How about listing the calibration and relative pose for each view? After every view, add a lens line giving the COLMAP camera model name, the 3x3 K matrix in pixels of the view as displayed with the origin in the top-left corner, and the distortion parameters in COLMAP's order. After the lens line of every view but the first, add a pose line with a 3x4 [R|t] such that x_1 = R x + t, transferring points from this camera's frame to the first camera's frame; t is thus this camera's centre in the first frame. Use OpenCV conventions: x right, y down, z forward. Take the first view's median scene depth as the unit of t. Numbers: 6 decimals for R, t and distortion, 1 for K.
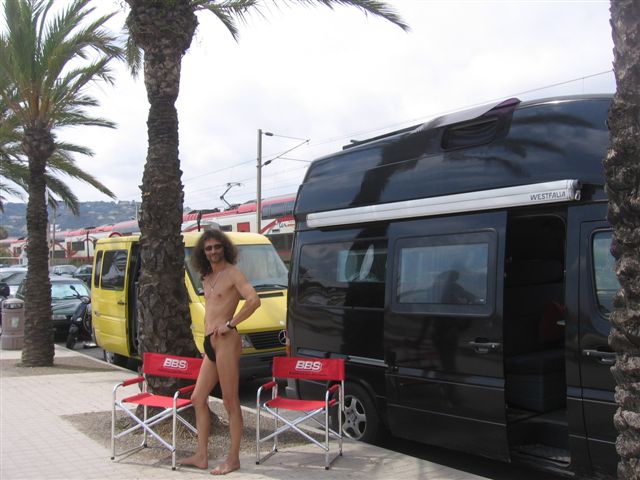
lens RADIAL K [[664.7, 0, 314.8], [0, 664.7, 241.5], [0, 0, 1]] dist [-0.117523, 0.000000]
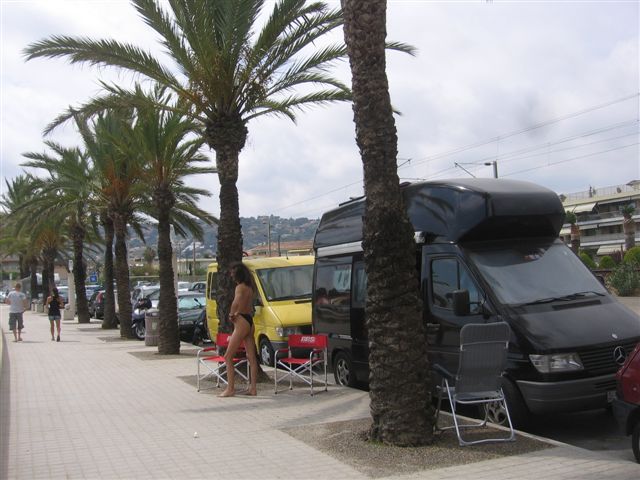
lens RADIAL K [[664.7, 0, 319.4], [0, 664.7, 238.1], [0, 0, 1]] dist [-0.117523, 0.000000]
pose [[0.979011, -0.047516, -0.198192, 0.322923], [0.043951, 0.998784, -0.022352, -0.030601], [0.199013, 0.013173, 0.979908, -0.591261]]
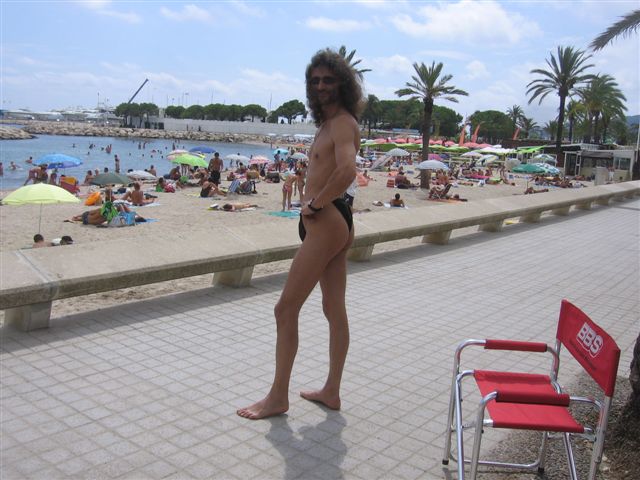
lens RADIAL K [[664.7, 0, 320.8], [0, 664.7, 236.5], [0, 0, 1]] dist [-0.117523, 0.000000]
pose [[0.284664, 0.163793, -0.944531, 0.132959], [-0.017974, 0.986034, 0.165573, 0.035246], [0.958459, -0.030156, 0.283633, 0.580785]]
